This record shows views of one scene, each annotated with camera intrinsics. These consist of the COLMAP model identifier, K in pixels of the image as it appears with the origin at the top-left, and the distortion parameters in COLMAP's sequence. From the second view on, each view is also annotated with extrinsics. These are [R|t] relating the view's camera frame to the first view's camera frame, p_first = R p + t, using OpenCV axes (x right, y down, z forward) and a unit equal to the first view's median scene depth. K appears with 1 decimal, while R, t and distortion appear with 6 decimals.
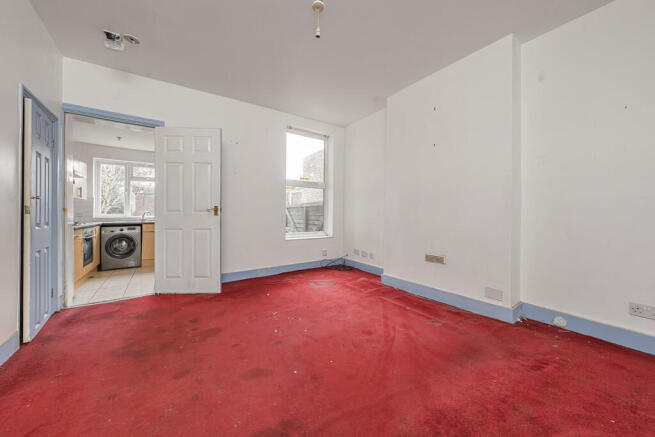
lens RADIAL K [[237.1, 0, 325.0], [0, 237.1, 214.7], [0, 0, 1]] dist [0.000236, 0.000026]
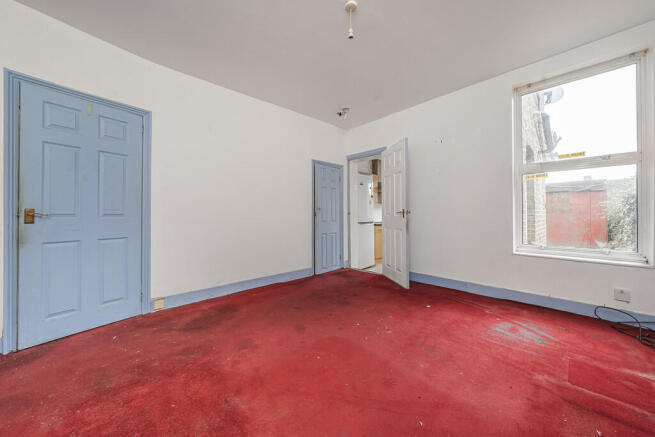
lens RADIAL K [[237.1, 0, 325.0], [0, 237.1, 214.7], [0, 0, 1]] dist [0.000236, 0.000026]
pose [[0.145660, -0.002575, -0.989331, 0.638183], [0.000565, 0.999997, -0.002520, -0.009029], [0.989335, -0.000192, 0.145661, 0.516629]]
